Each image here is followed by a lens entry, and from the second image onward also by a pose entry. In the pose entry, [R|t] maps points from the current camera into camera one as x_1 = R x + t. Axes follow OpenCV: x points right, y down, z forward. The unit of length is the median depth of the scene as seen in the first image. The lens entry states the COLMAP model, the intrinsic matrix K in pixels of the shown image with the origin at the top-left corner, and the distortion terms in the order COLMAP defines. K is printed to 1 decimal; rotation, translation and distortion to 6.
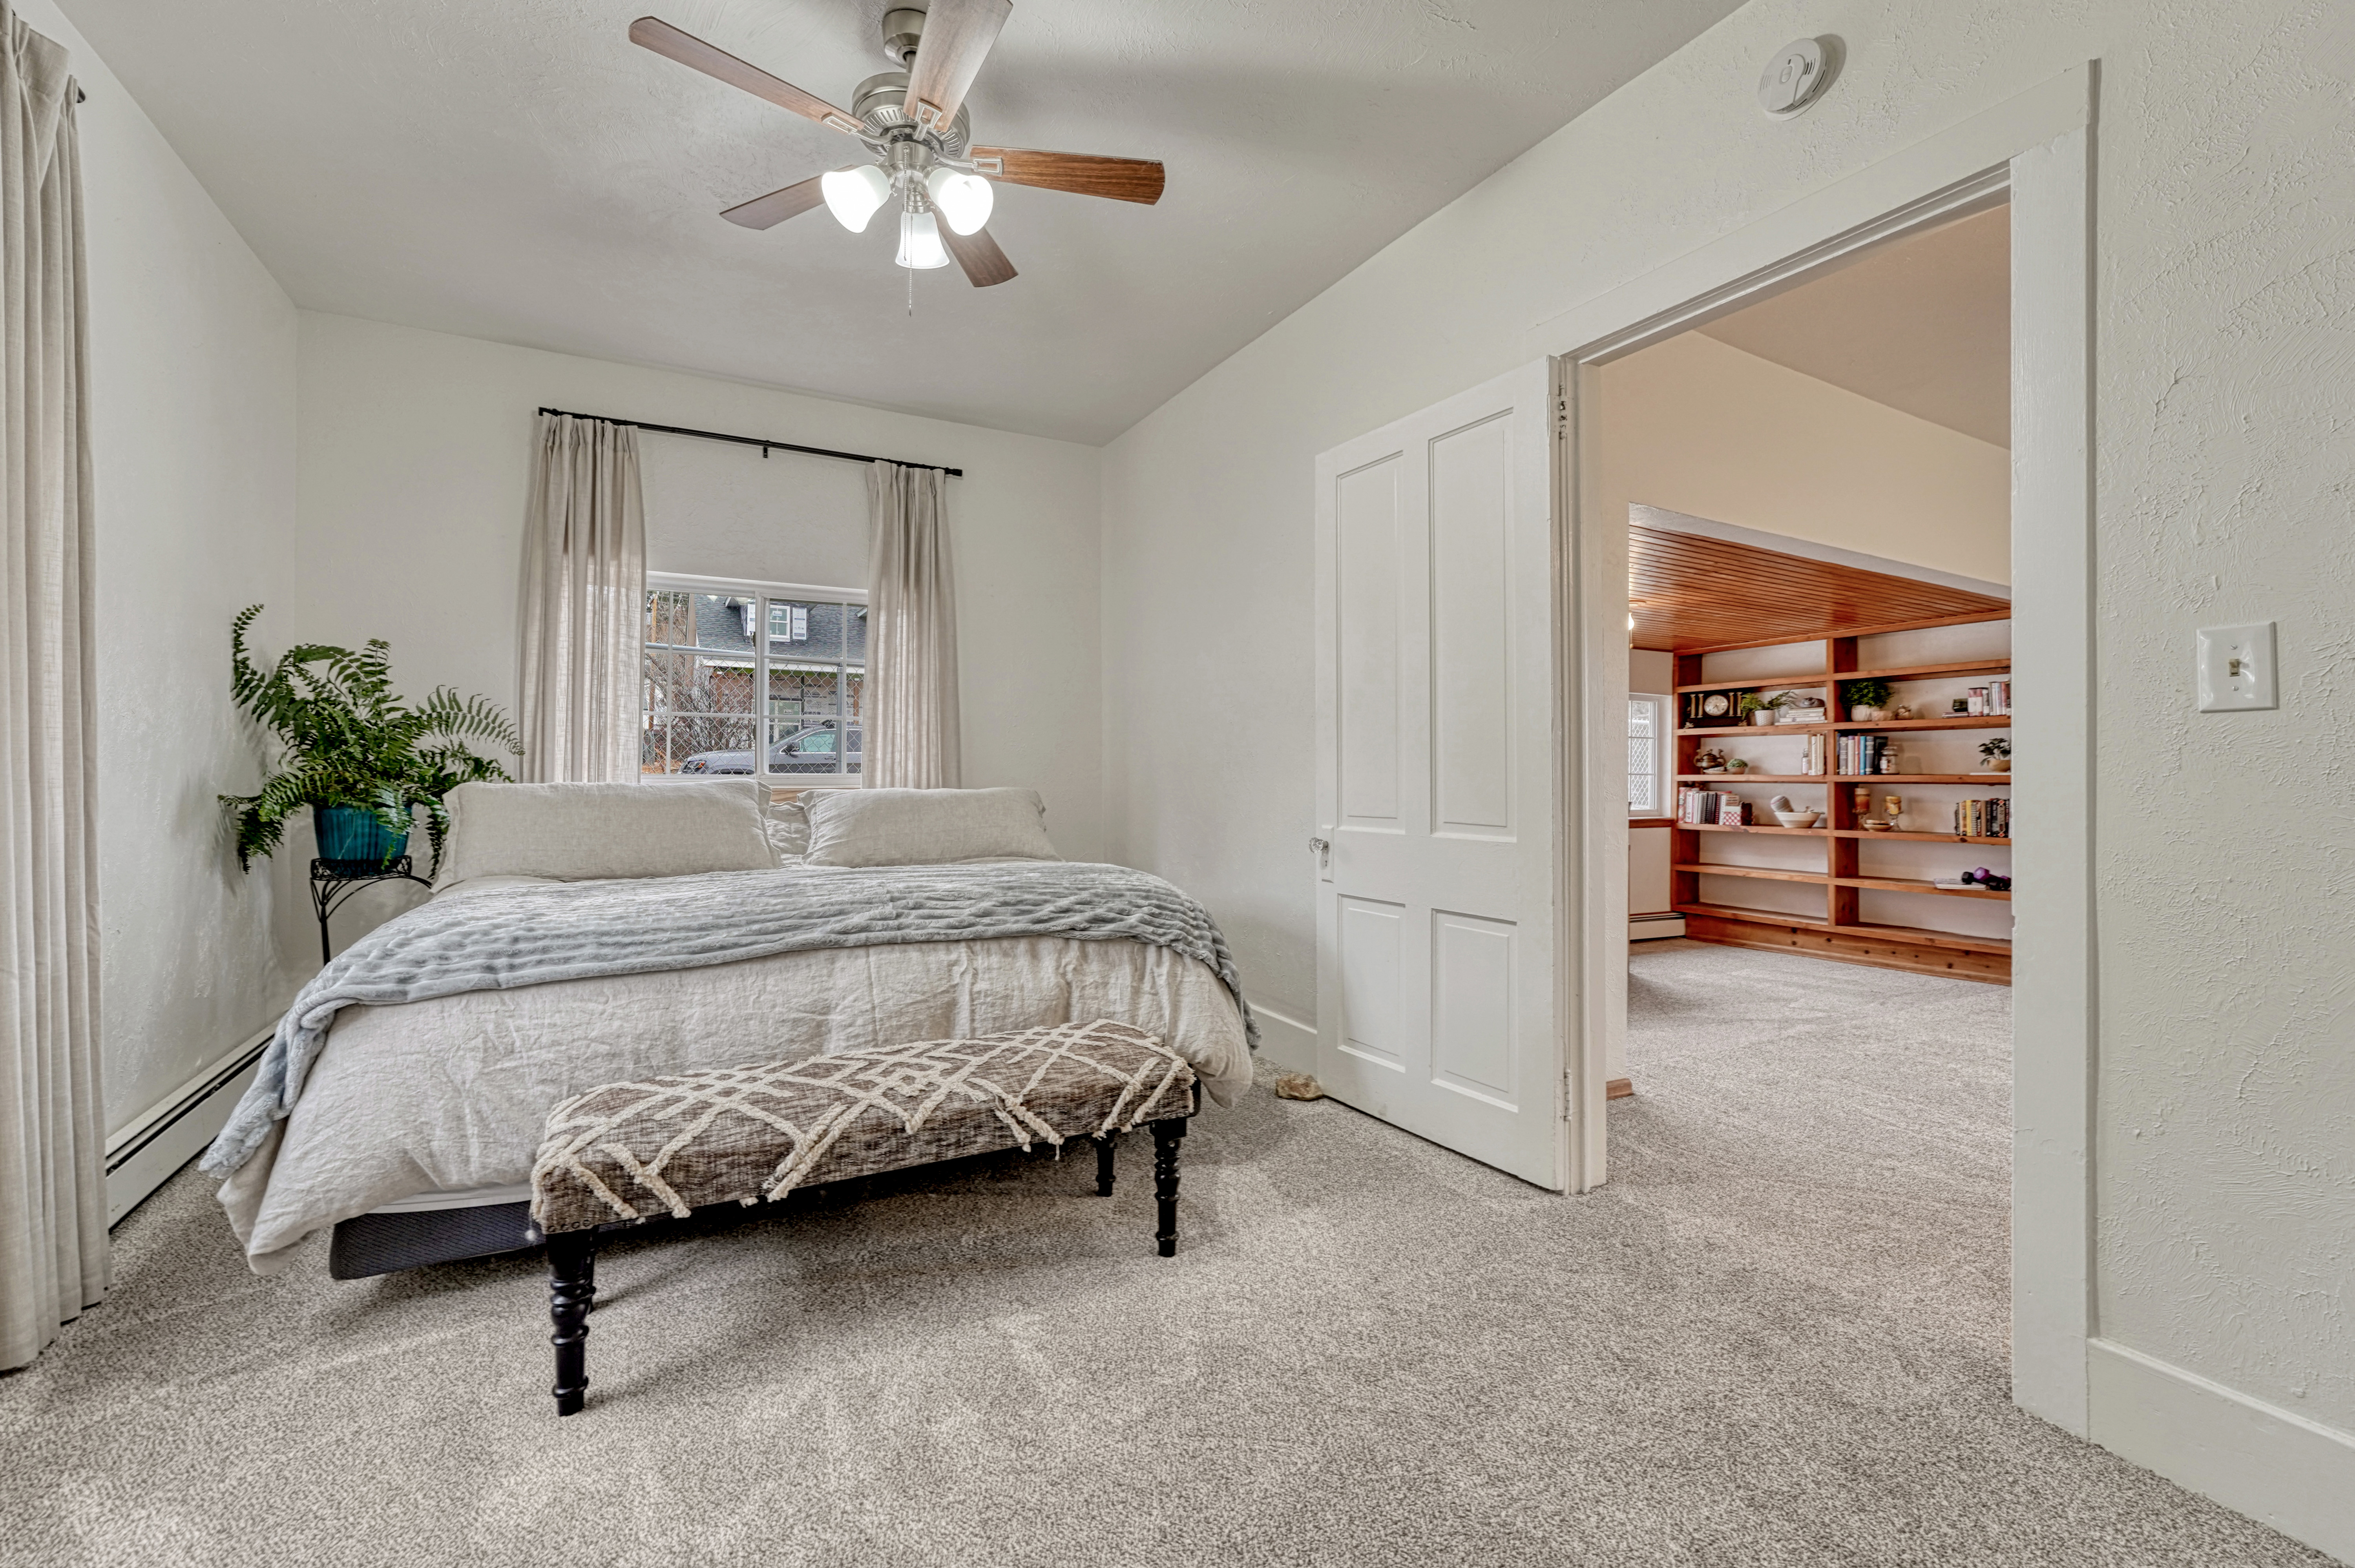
lens RADIAL K [[1005.2, 0, 1228.7], [0, 1005.2, 686.7], [0, 0, 1]] dist [-0.003042, -0.000205]
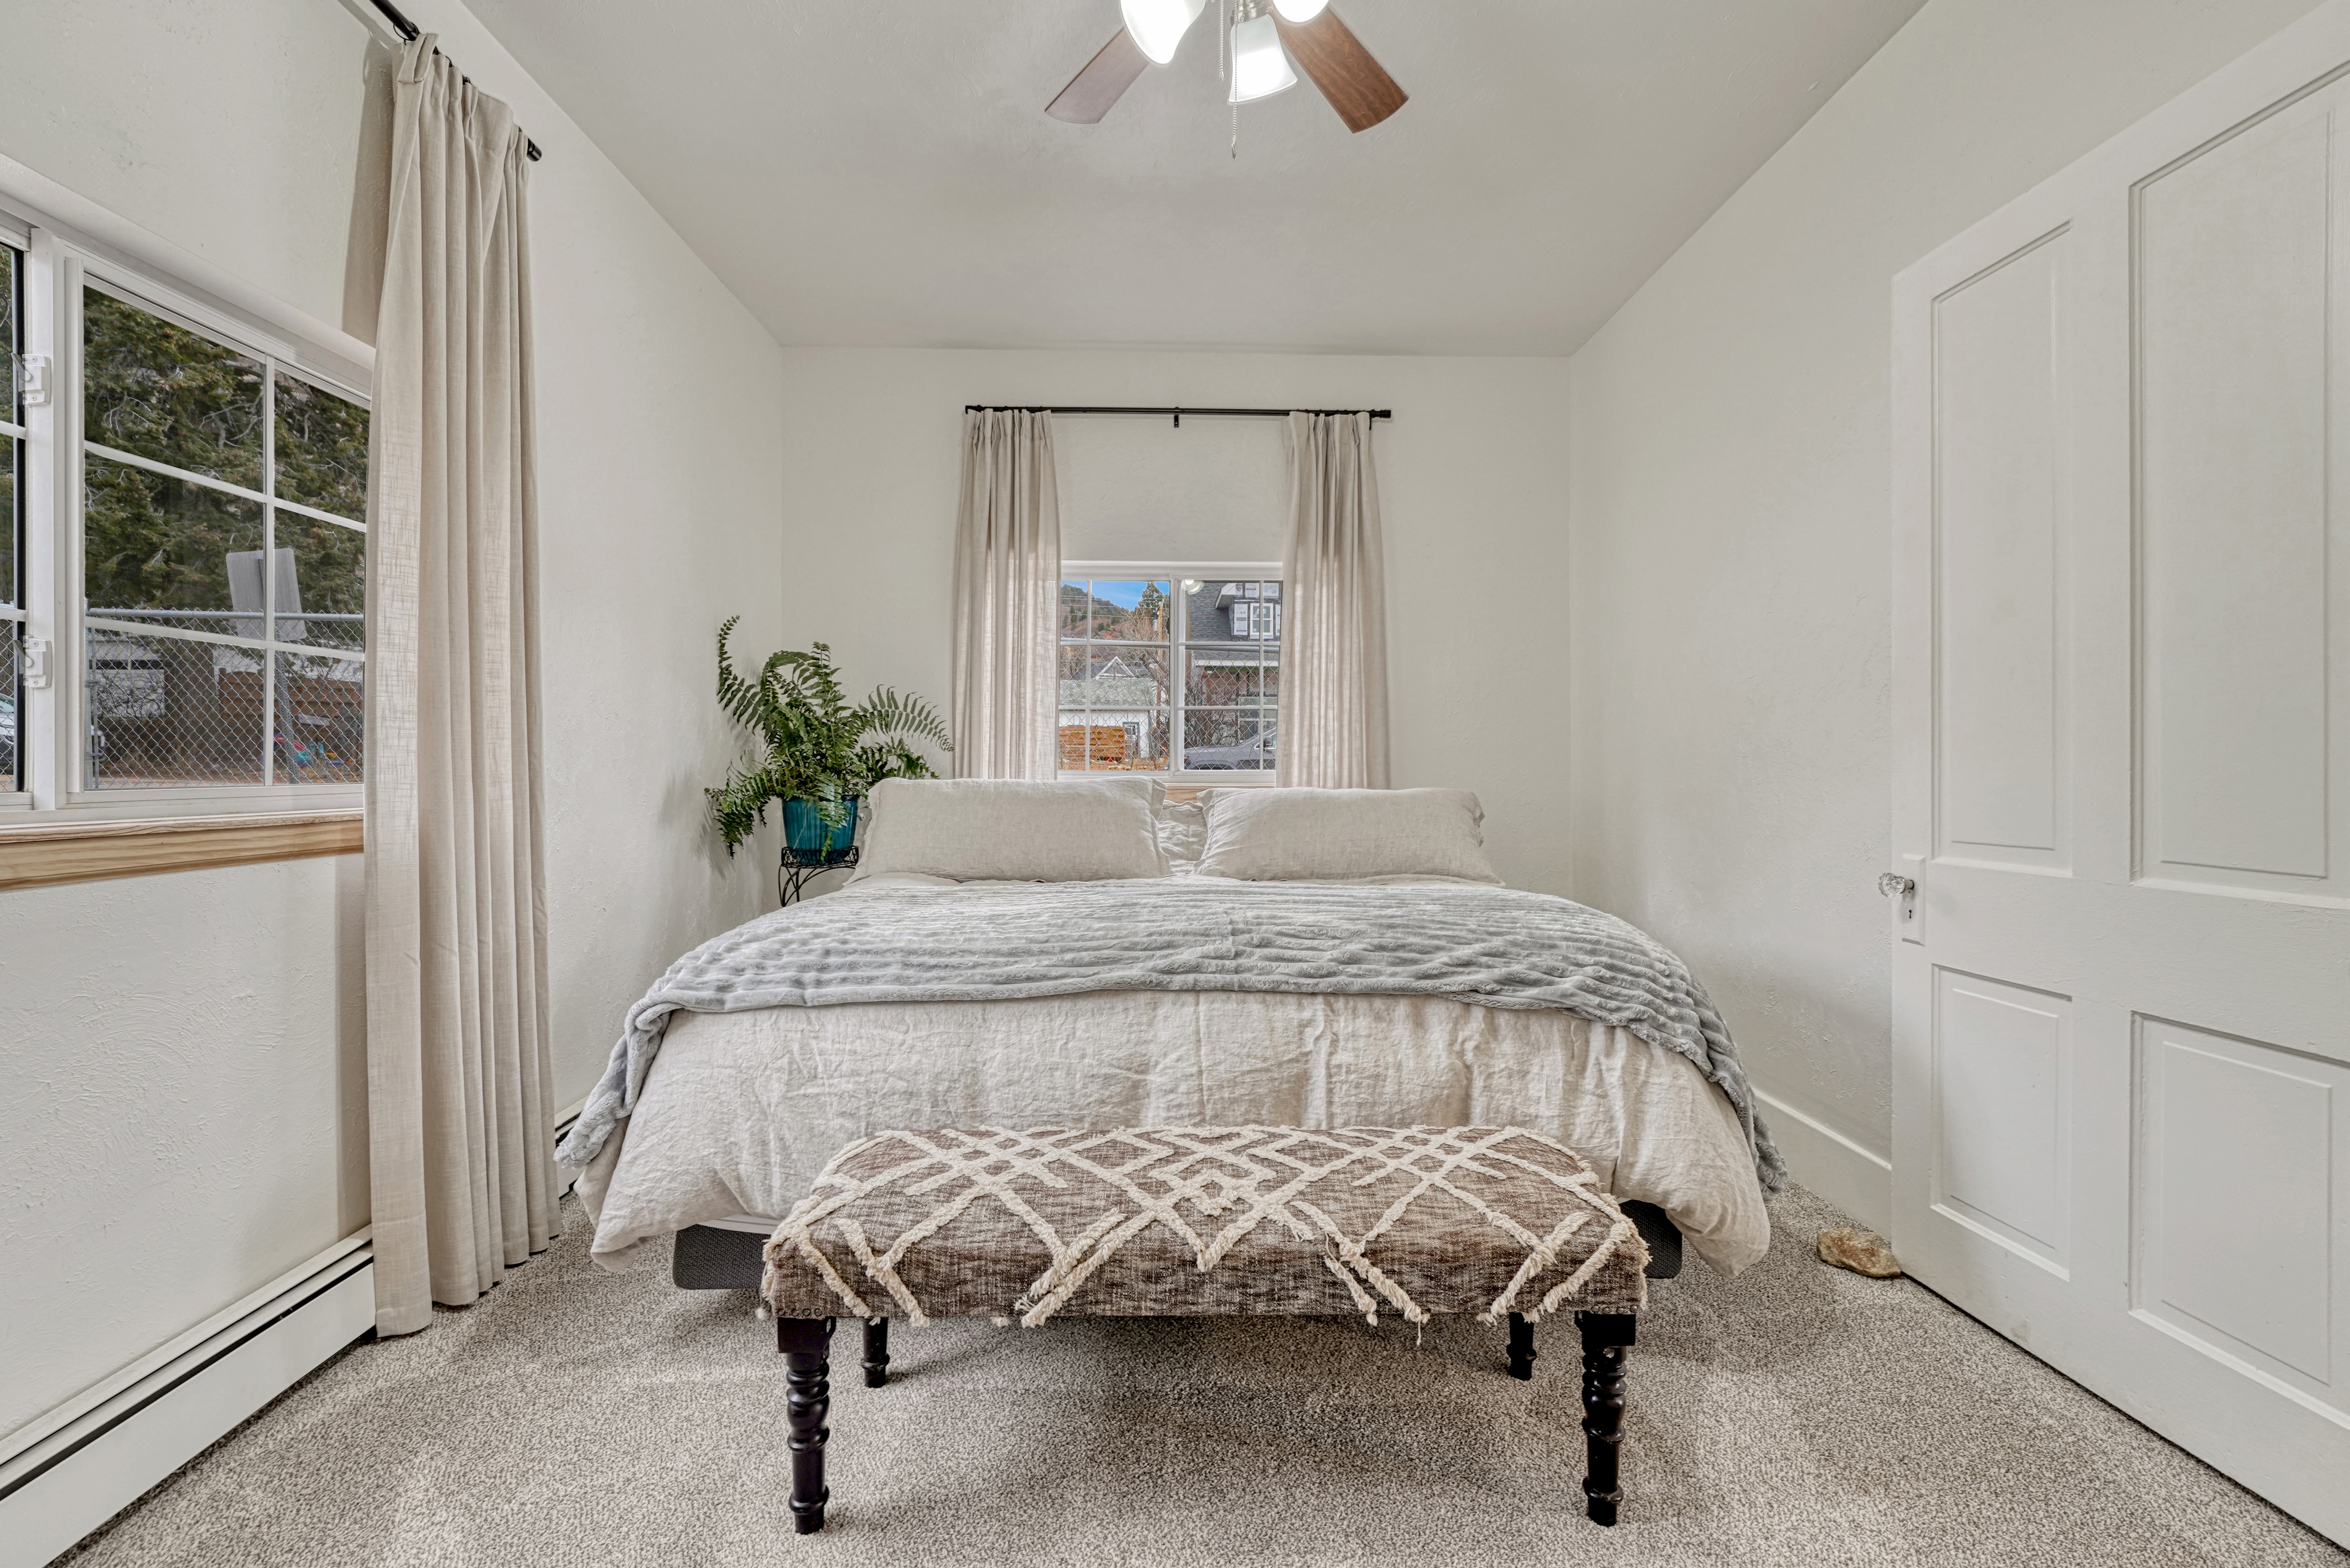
lens RADIAL K [[1061.2, 0, 1174.7], [0, 1061.2, 756.1], [0, 0, 1]] dist [-0.002481, -0.000648]
pose [[0.869795, -0.002798, -0.493405, 0.032508], [0.039129, 0.997226, 0.063323, 0.021566], [0.491859, -0.074384, 0.867492, 0.276441]]
